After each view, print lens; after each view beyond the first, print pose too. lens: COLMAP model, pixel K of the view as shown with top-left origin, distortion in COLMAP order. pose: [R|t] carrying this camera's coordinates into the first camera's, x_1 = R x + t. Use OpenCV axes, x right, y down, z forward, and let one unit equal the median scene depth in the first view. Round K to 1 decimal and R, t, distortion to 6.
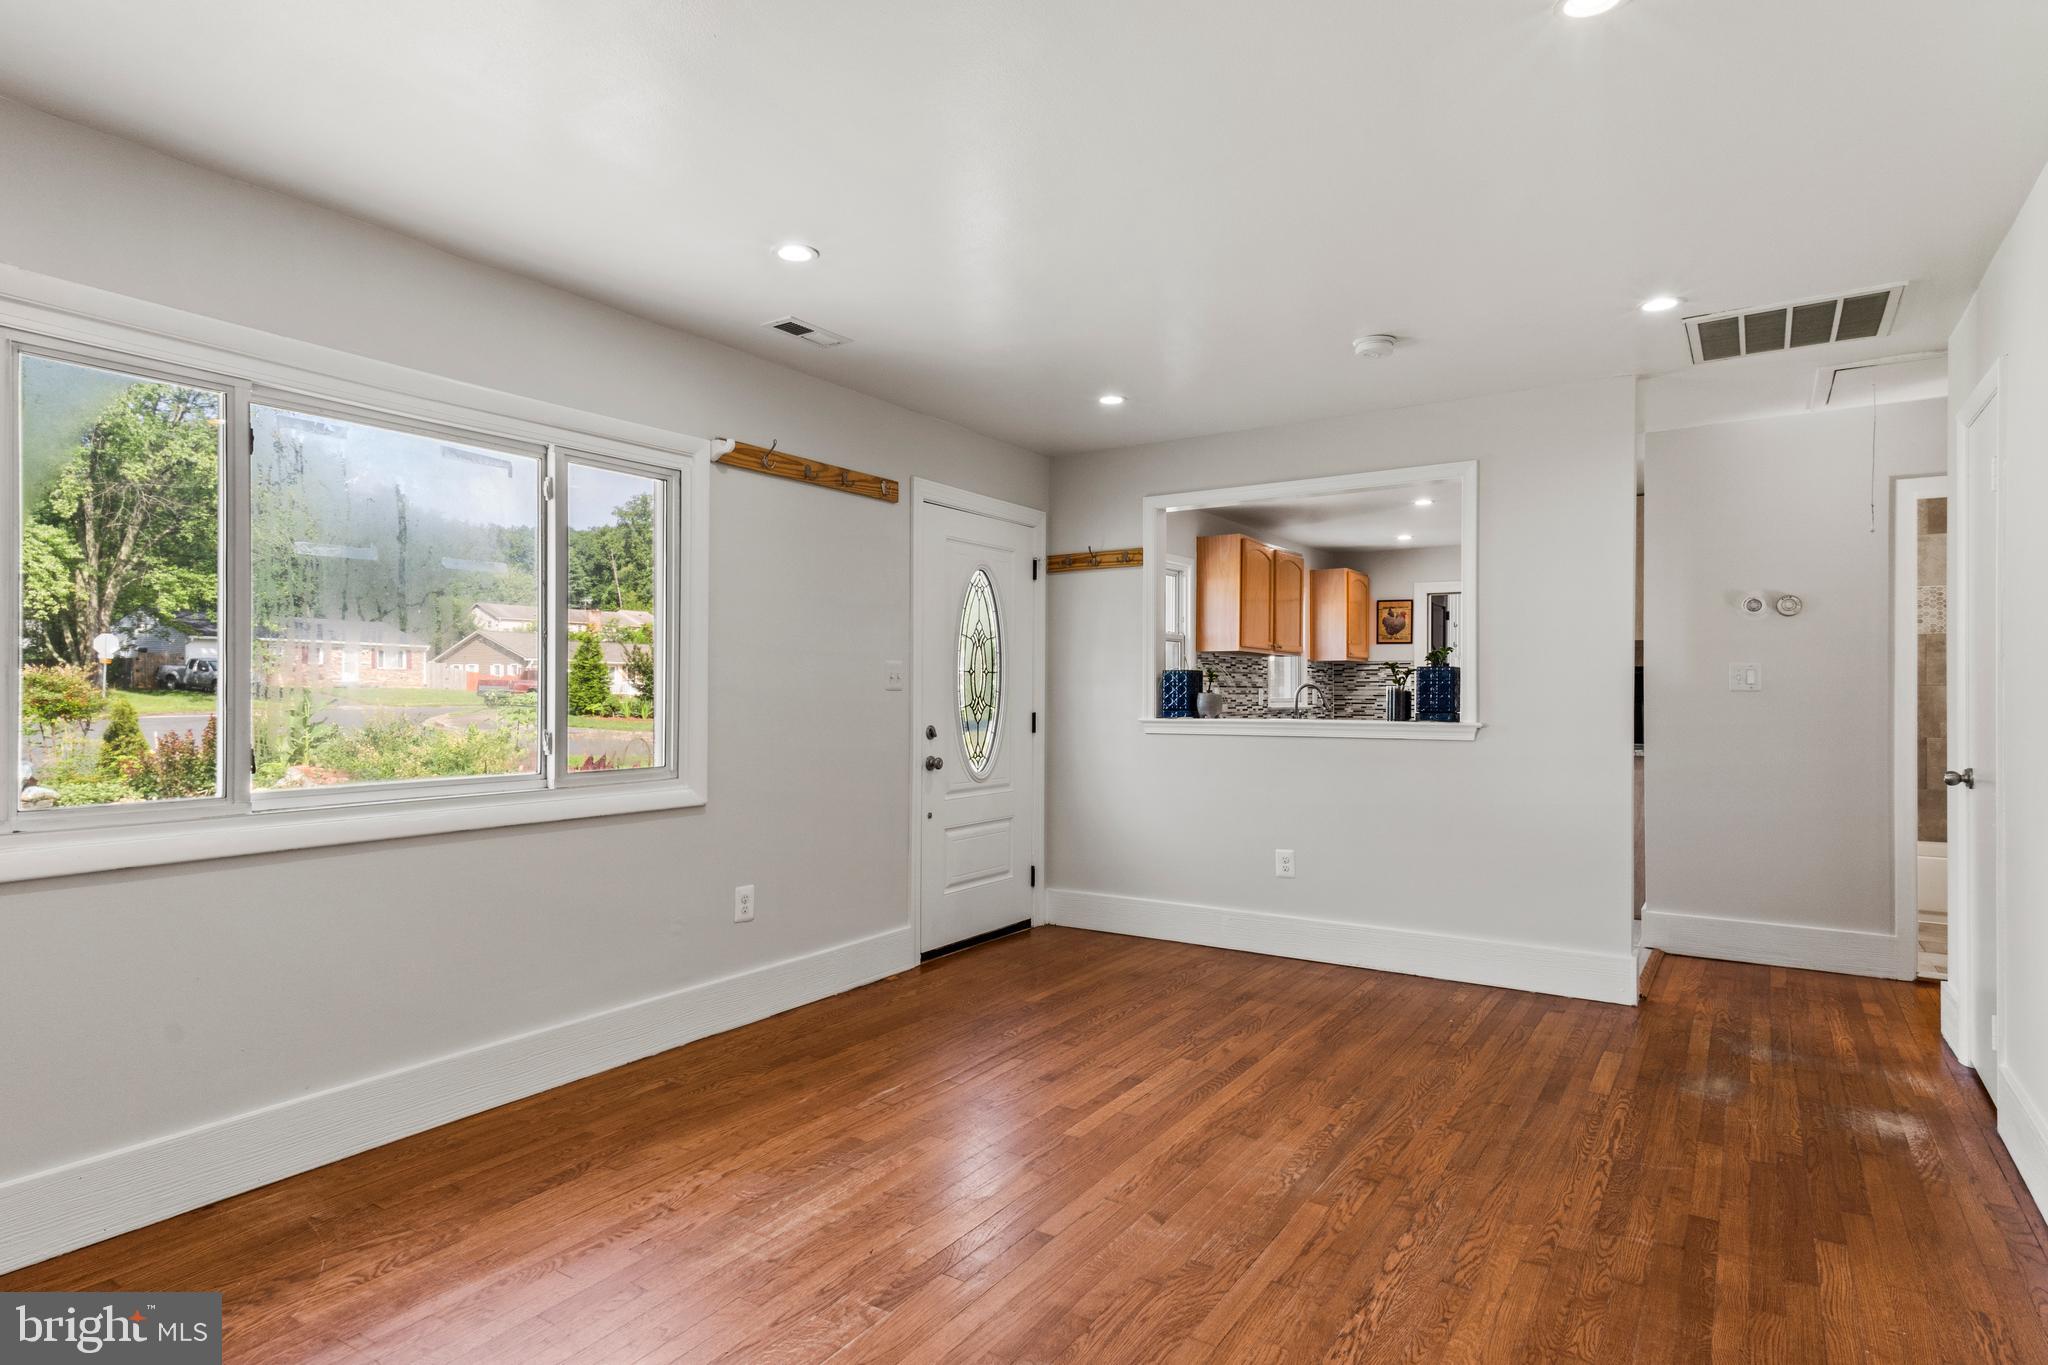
lens RADIAL K [[1094.6, 0, 1027.4], [0, 1094.6, 673.1], [0, 0, 1]] dist [0.026243, -0.000783]
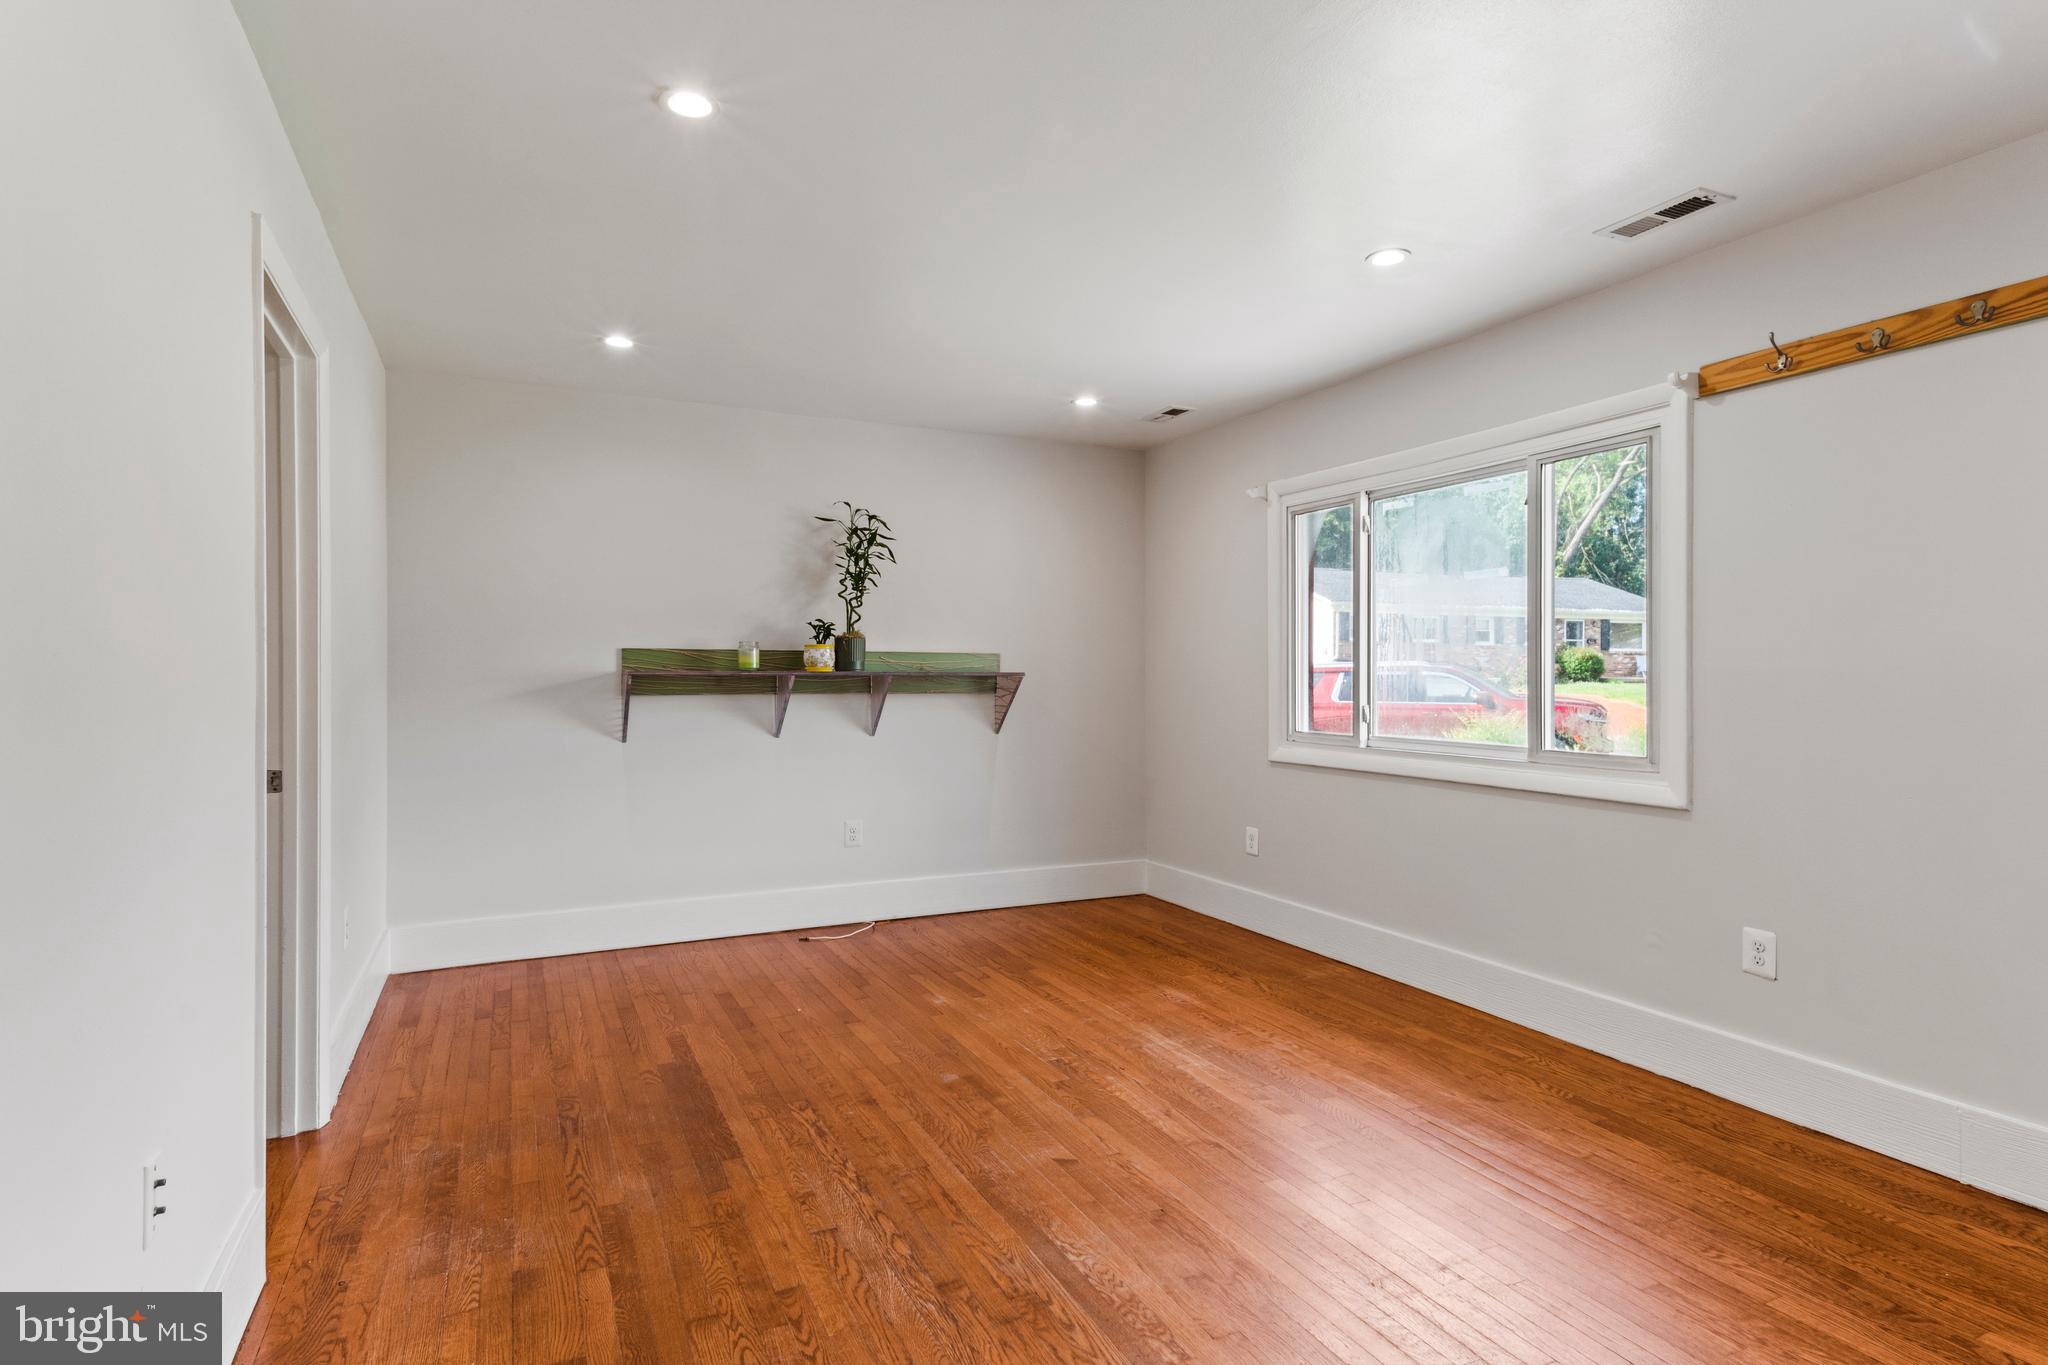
lens RADIAL K [[1094.6, 0, 1027.4], [0, 1094.6, 673.1], [0, 0, 1]] dist [0.026243, -0.000783]
pose [[-0.520437, -0.000477, -0.853900, 0.876048], [0.013763, 0.999865, -0.008947, 0.019259], [0.853789, -0.016409, -0.520360, 1.269420]]
